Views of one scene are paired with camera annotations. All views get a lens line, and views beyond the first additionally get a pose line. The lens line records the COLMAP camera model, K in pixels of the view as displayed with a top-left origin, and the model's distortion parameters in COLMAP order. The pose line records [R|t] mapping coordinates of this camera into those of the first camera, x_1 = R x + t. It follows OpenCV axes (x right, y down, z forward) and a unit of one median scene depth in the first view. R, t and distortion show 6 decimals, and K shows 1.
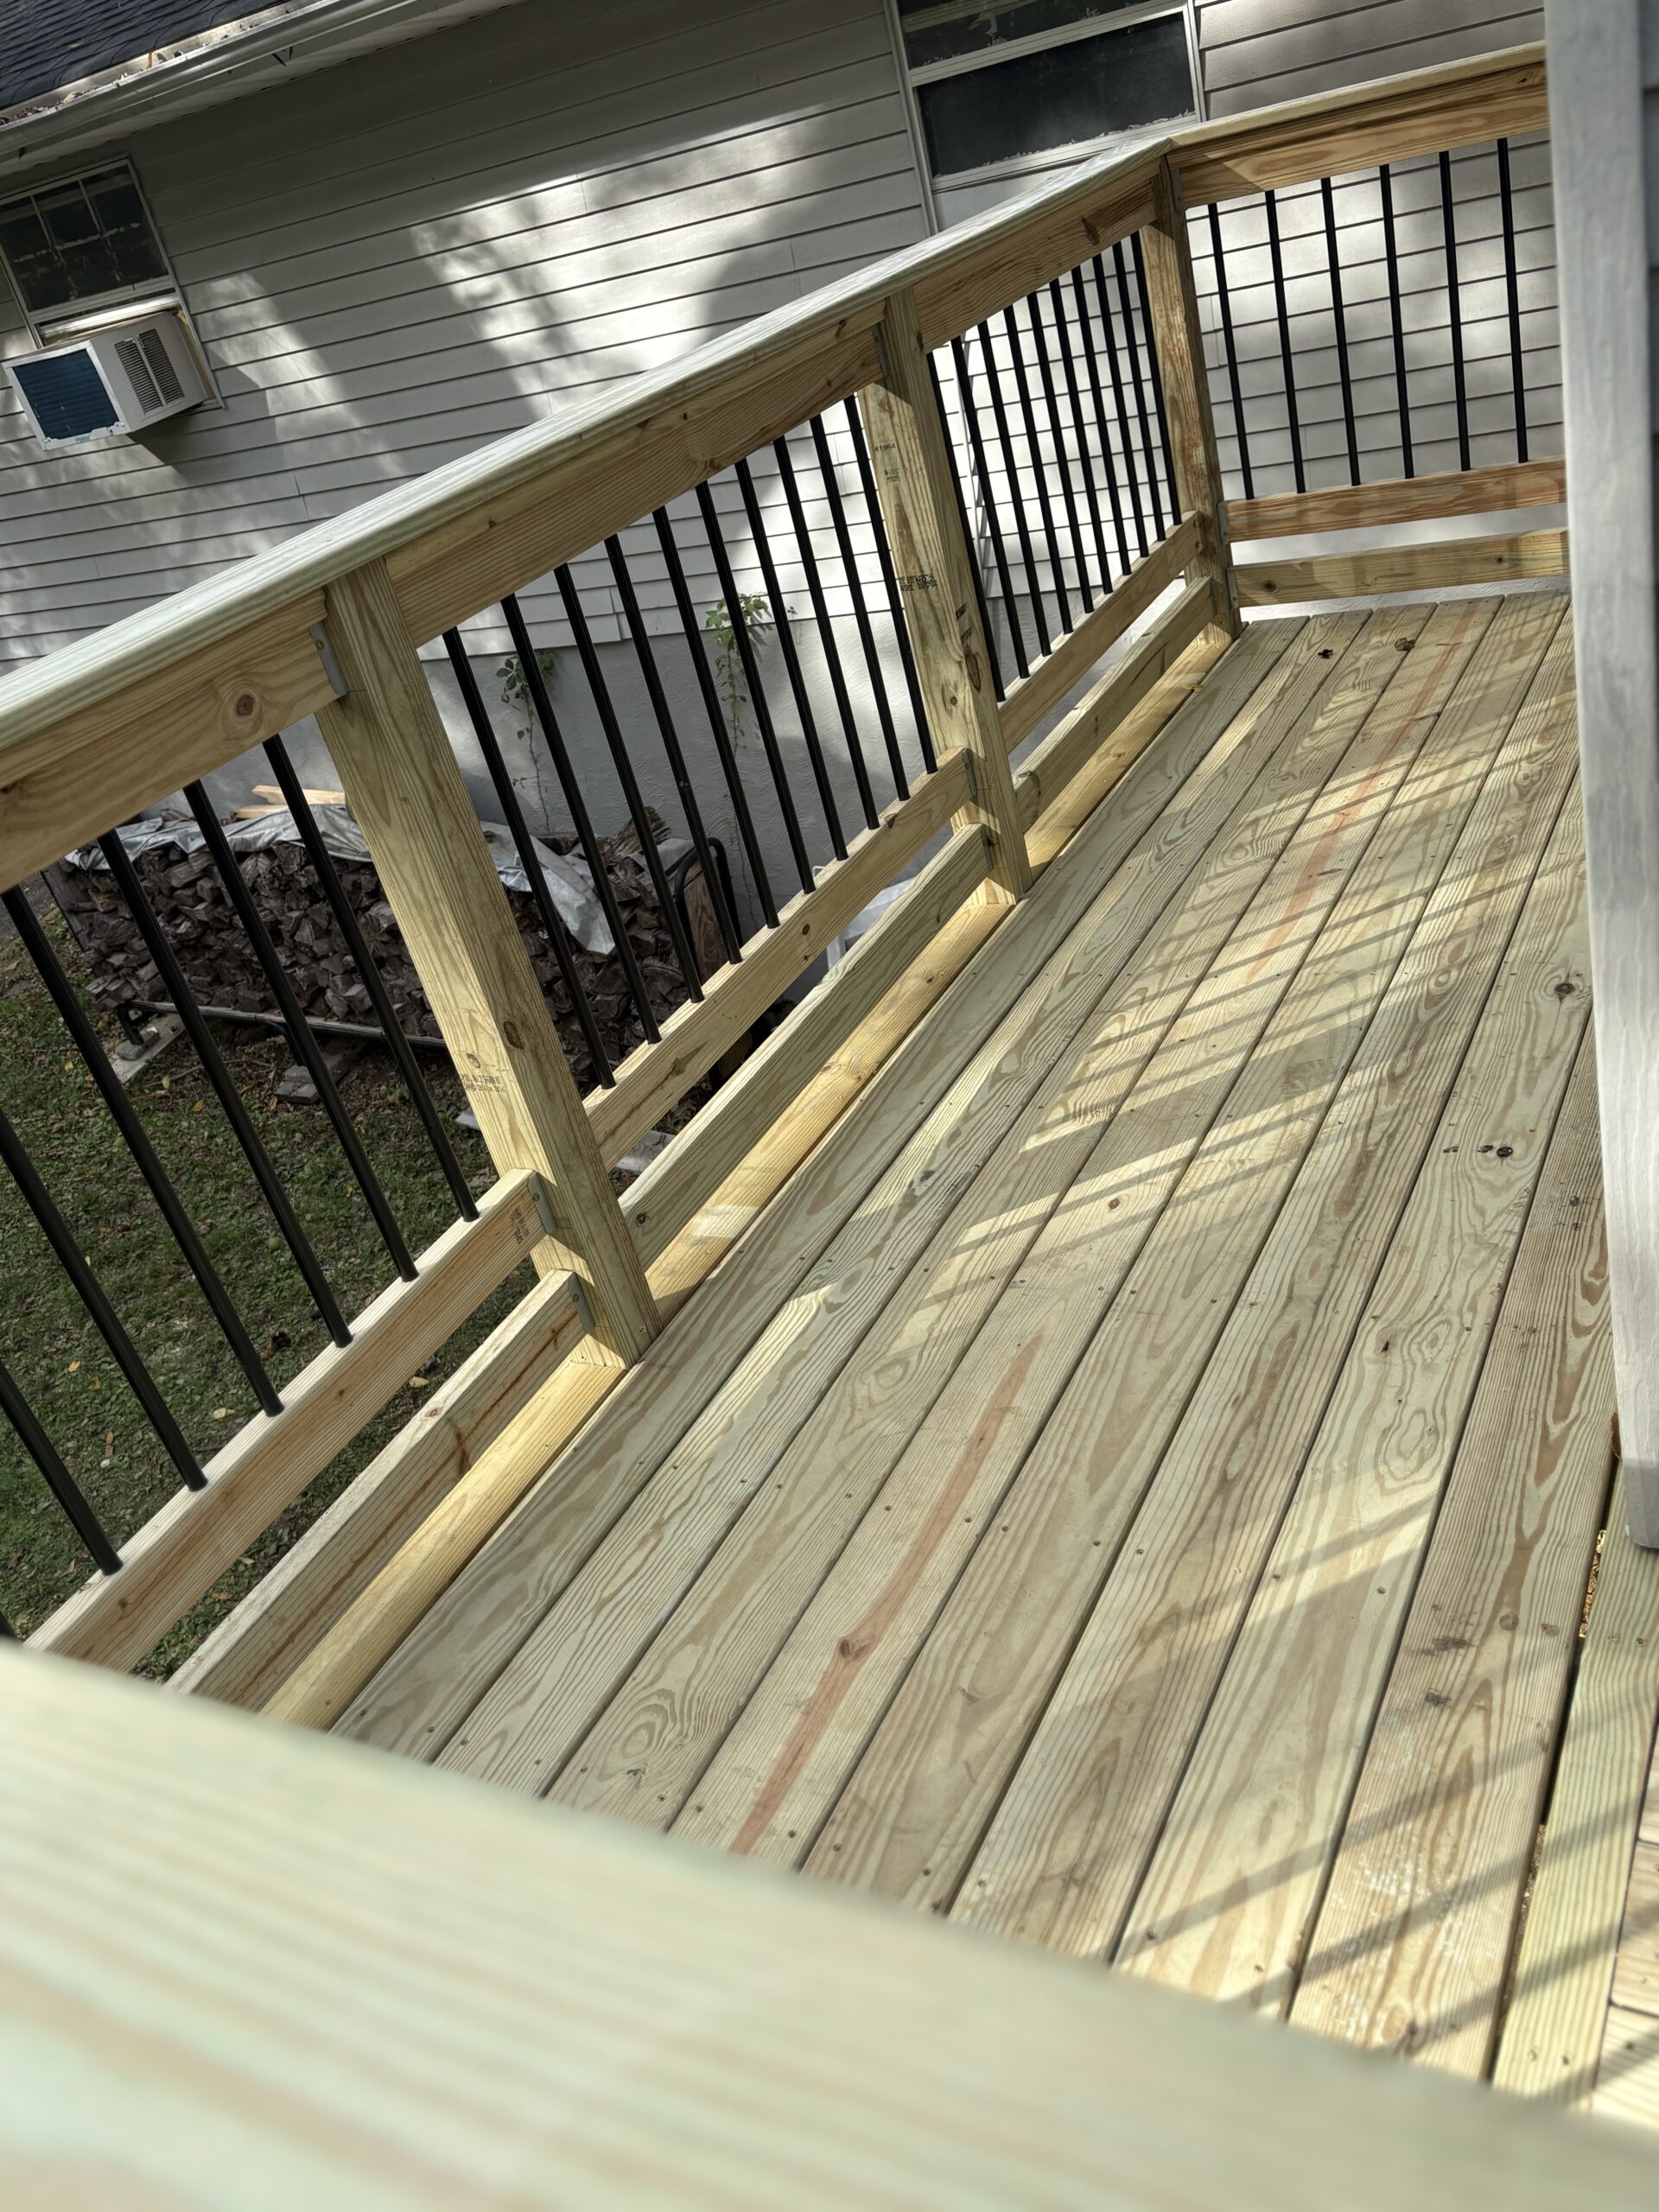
lens RADIAL K [[1810.9, 0, 829.7], [0, 1810.9, 1108.7], [0, 0, 1]] dist [0.025886, -0.013078]
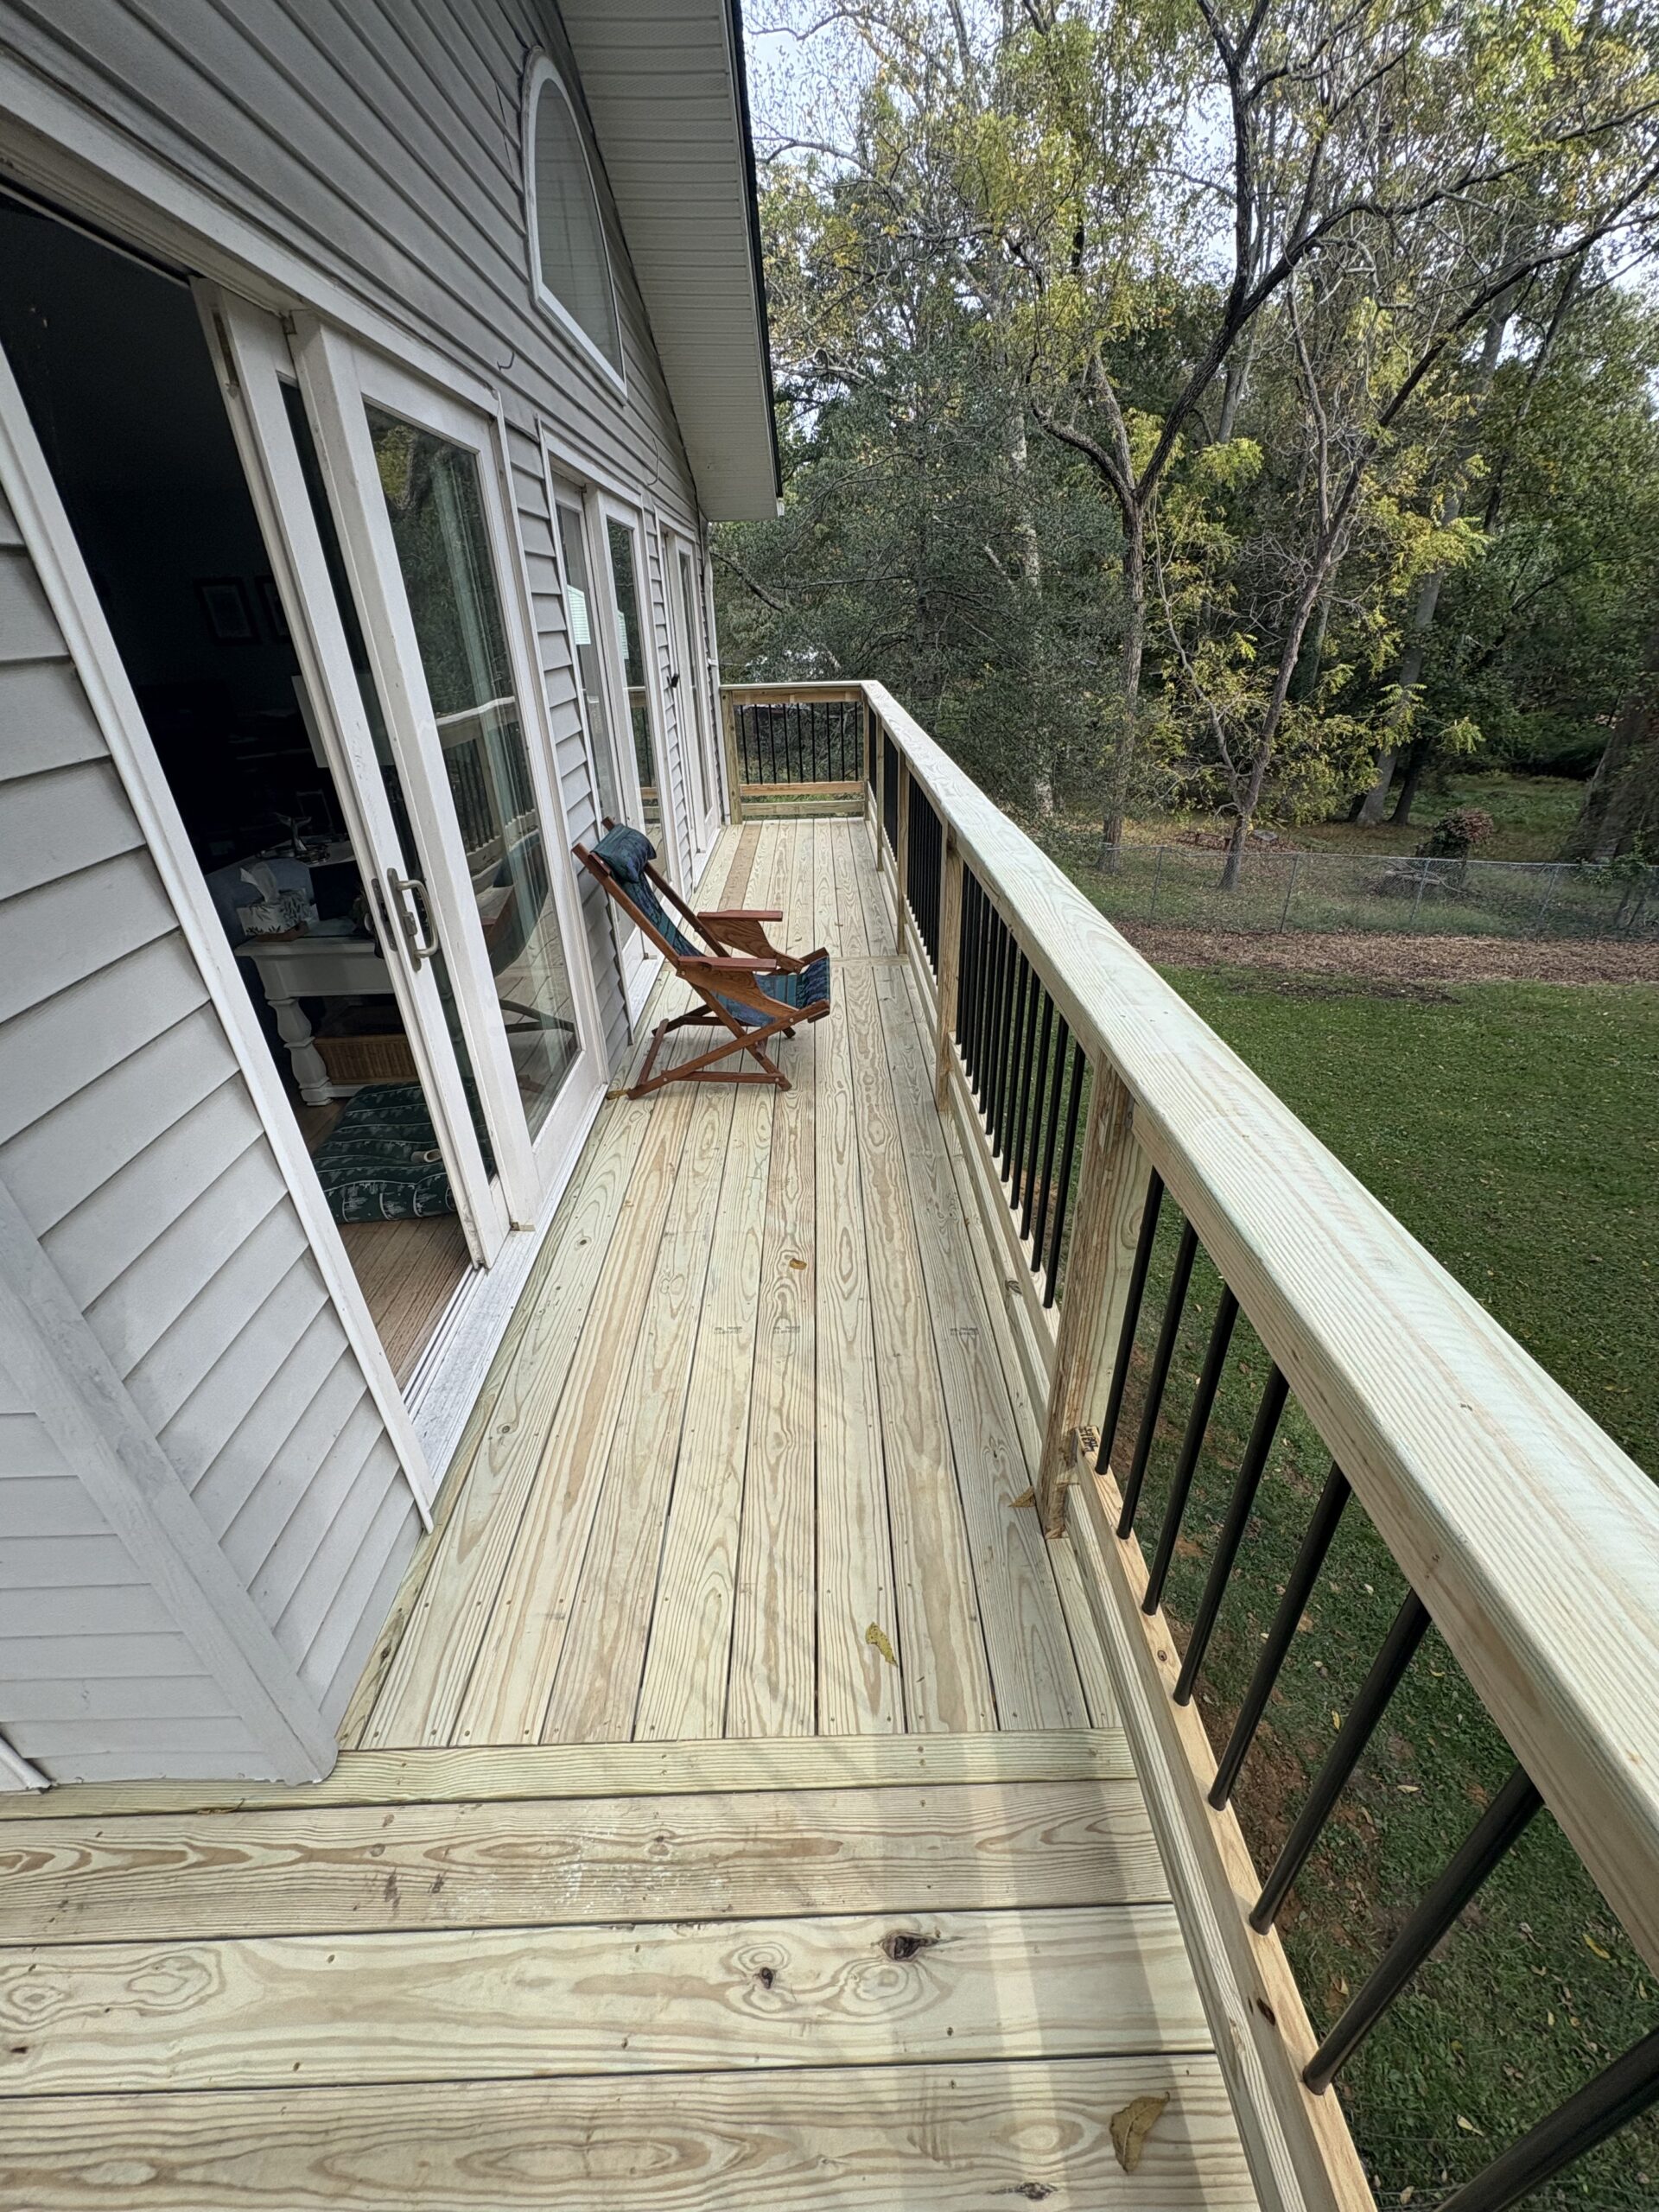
lens RADIAL K [[876.2, 0, 832.2], [0, 876.2, 1105.5], [0, 0, 1]] dist [0.001982, 0.000215]
pose [[-0.456895, -0.195281, 0.867820, -0.165405], [0.558903, 0.695953, 0.450861, -0.140253], [-0.692007, 0.691024, -0.208834, 0.206496]]
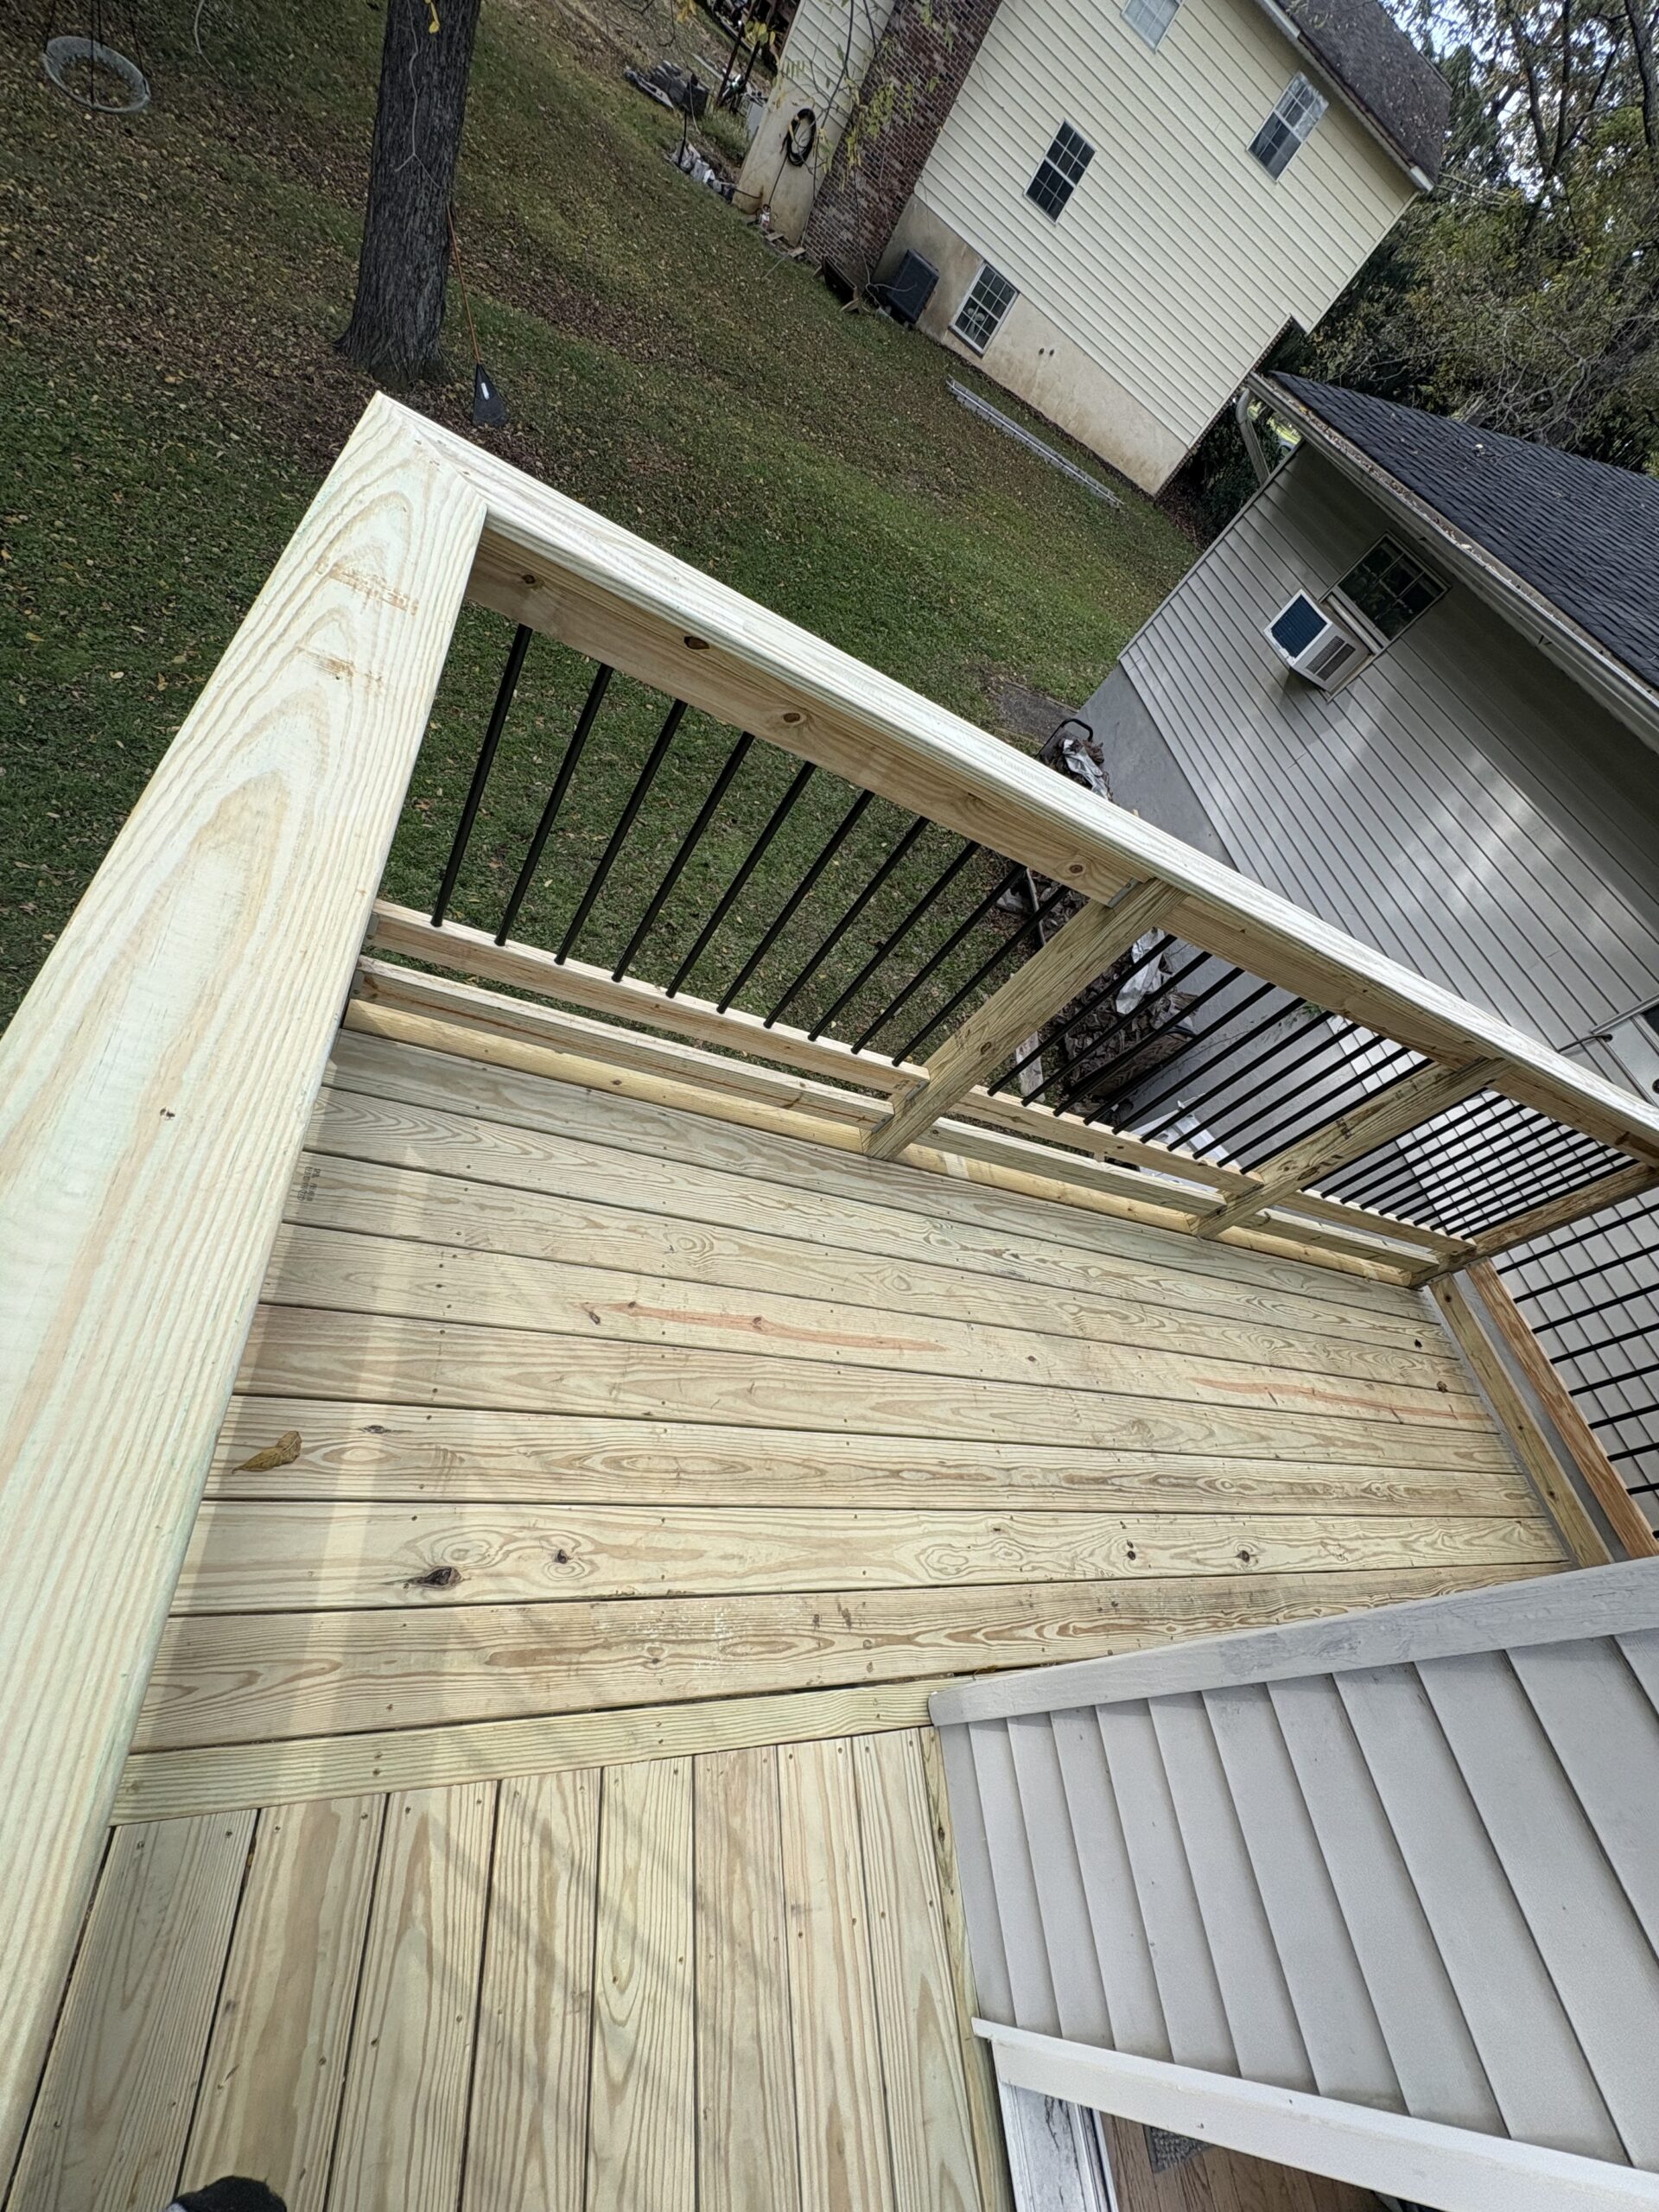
lens RADIAL K [[876.2, 0, 837.9], [0, 876.2, 1105.5], [0, 0, 1]] dist [0.001982, 0.000215]
pose [[0.348307, 0.928918, -0.125670, -0.032852], [-0.887433, 0.369949, 0.274955, -0.083081], [0.301903, 0.015755, 0.953209, 0.027900]]
